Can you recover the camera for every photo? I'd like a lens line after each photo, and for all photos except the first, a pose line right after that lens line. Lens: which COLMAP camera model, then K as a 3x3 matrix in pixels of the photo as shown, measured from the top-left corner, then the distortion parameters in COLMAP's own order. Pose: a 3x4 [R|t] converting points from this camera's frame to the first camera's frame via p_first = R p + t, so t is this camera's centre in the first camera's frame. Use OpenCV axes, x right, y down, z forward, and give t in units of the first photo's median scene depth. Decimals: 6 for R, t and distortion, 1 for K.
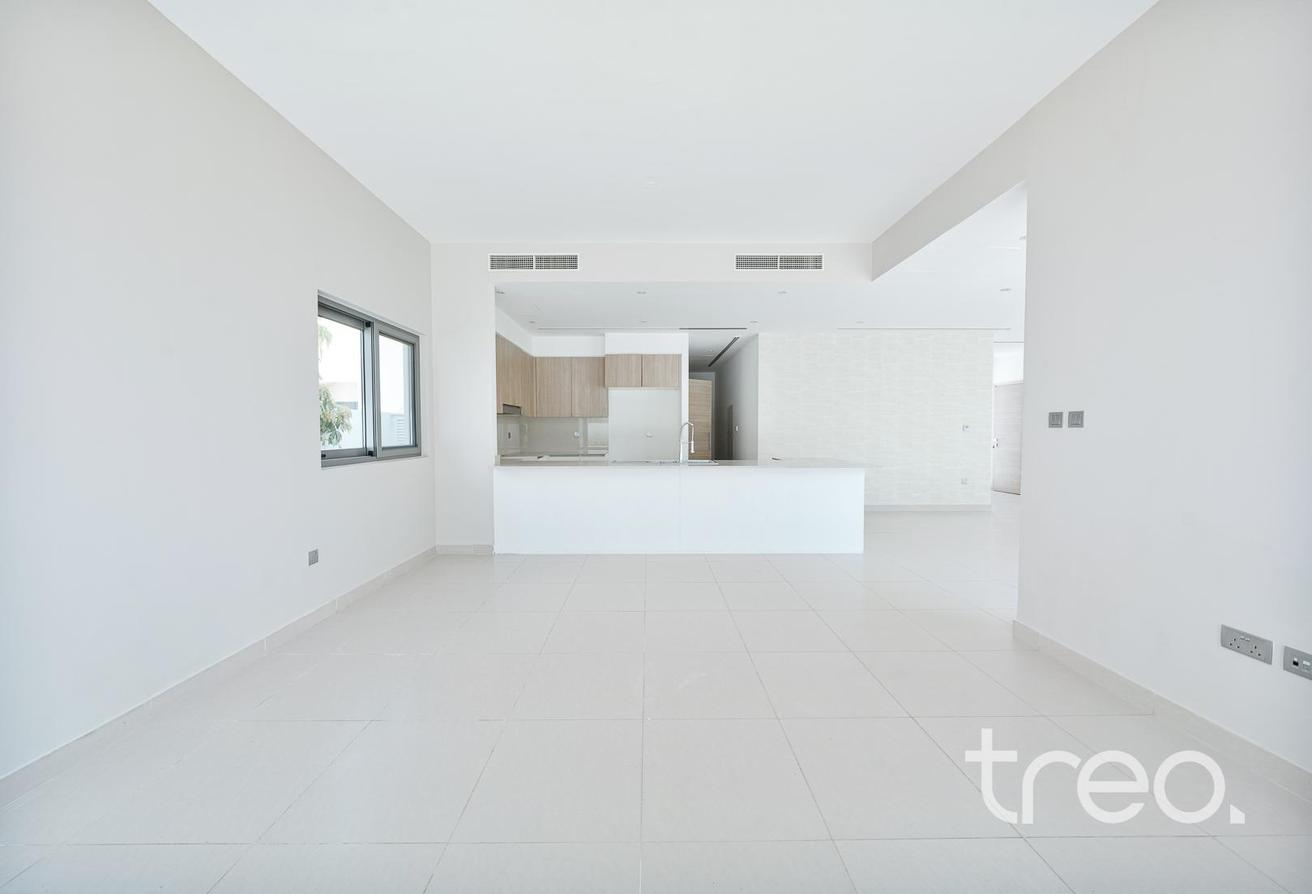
lens RADIAL K [[468.6, 0, 647.7], [0, 468.6, 443.0], [0, 0, 1]] dist [-0.001058, -0.000286]
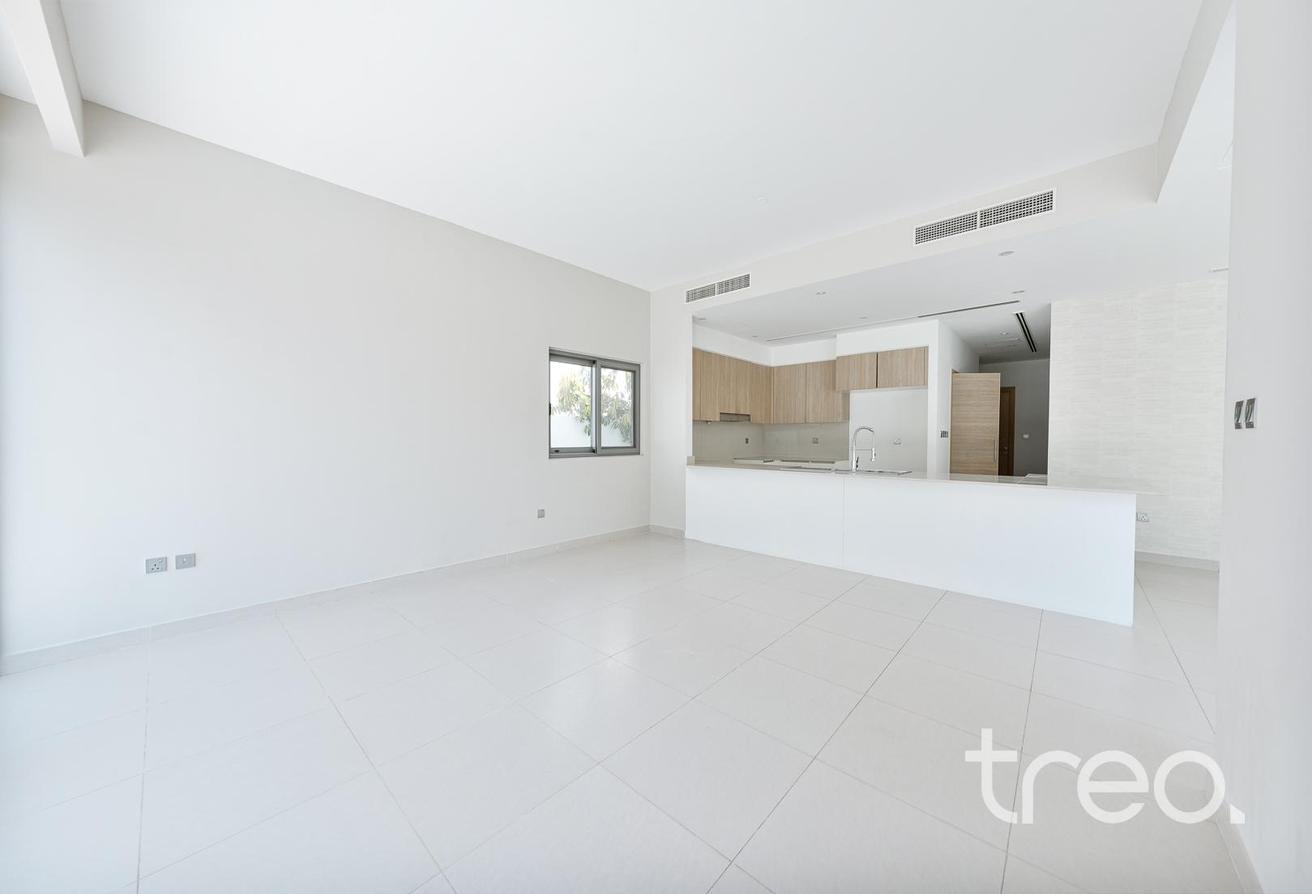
lens RADIAL K [[468.6, 0, 647.7], [0, 468.6, 443.0], [0, 0, 1]] dist [-0.001058, -0.000286]
pose [[0.718591, 0.010457, -0.695354, 0.332481], [-0.021948, 0.999730, -0.007647, 0.003106], [0.695087, 0.020757, 0.718626, 0.049794]]
